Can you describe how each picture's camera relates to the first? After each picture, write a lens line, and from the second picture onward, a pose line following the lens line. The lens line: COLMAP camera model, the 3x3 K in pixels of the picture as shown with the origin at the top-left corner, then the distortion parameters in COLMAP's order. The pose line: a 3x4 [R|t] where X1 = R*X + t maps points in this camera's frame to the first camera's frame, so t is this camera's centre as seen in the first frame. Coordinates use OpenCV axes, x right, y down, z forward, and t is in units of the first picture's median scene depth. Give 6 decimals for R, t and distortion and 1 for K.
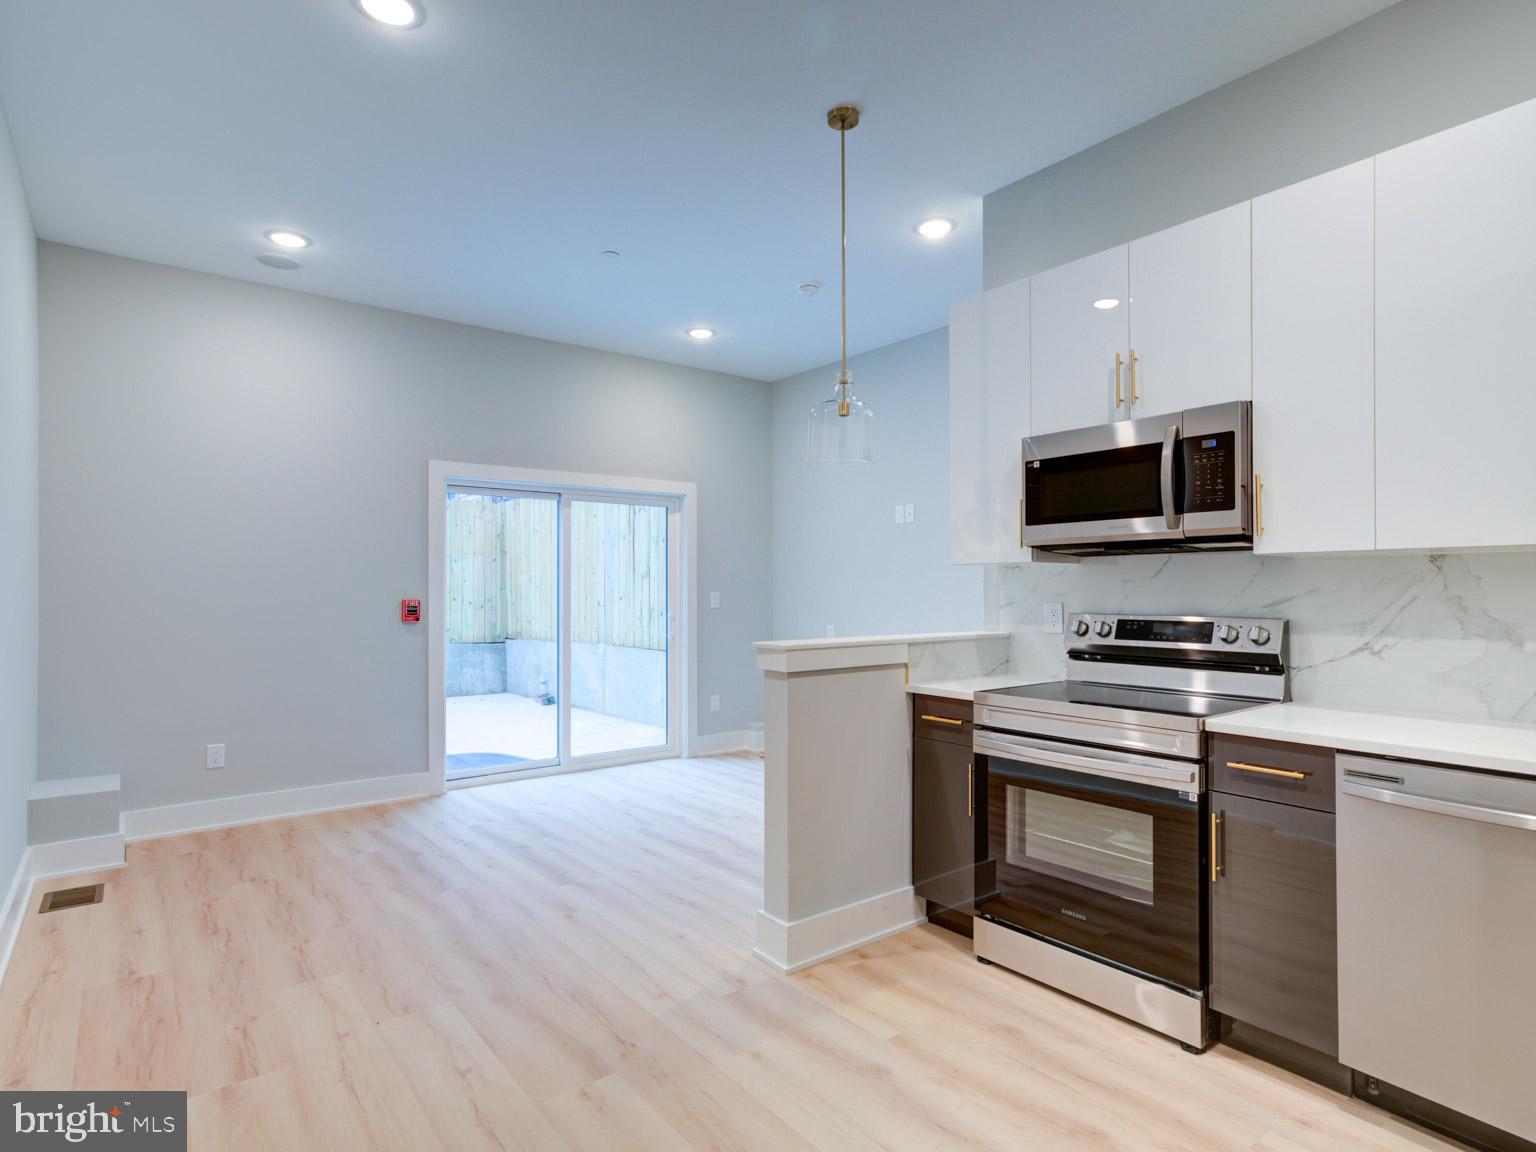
lens RADIAL K [[814.2, 0, 766.3], [0, 814.2, 582.8], [0, 0, 1]] dist [-0.005899, 0.015492]
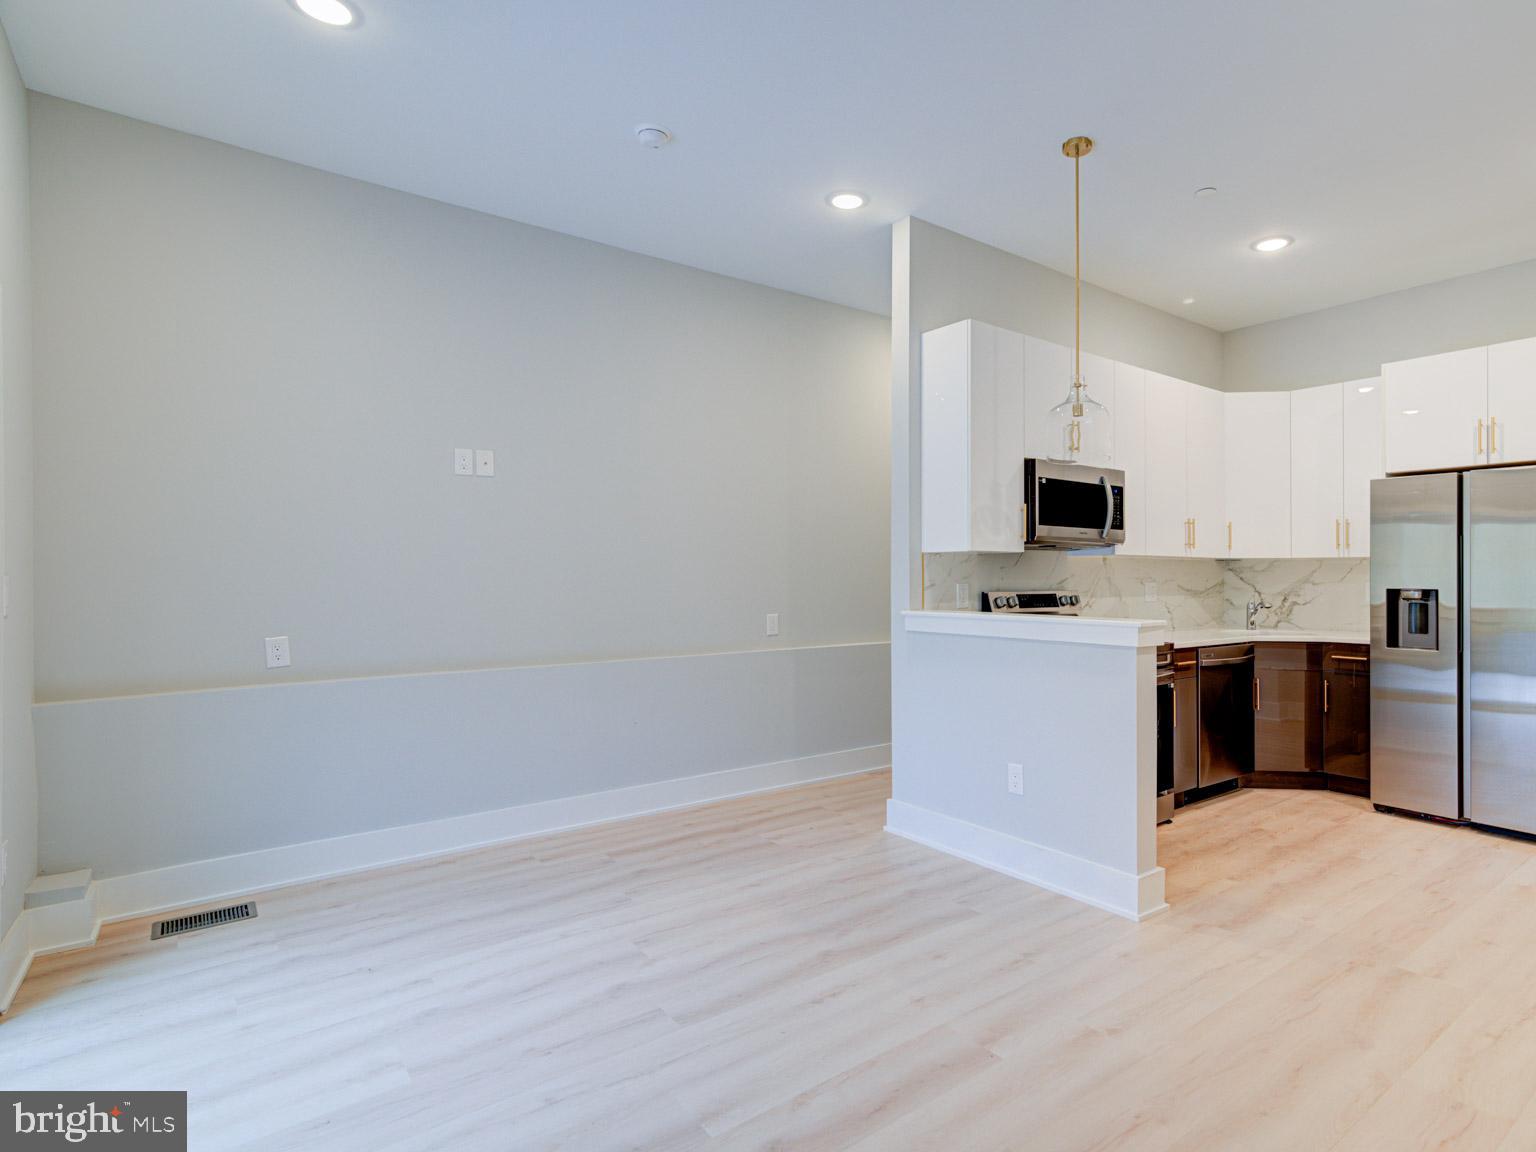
lens RADIAL K [[891.8, 0, 769.2], [0, 891.8, 568.9], [0, 0, 1]] dist [0.006735, 0.003255]
pose [[-0.010753, 0.008664, 0.999905, -0.879655], [-0.011583, 0.999894, -0.008789, 0.014727], [-0.999875, -0.011676, -0.010651, 1.130202]]
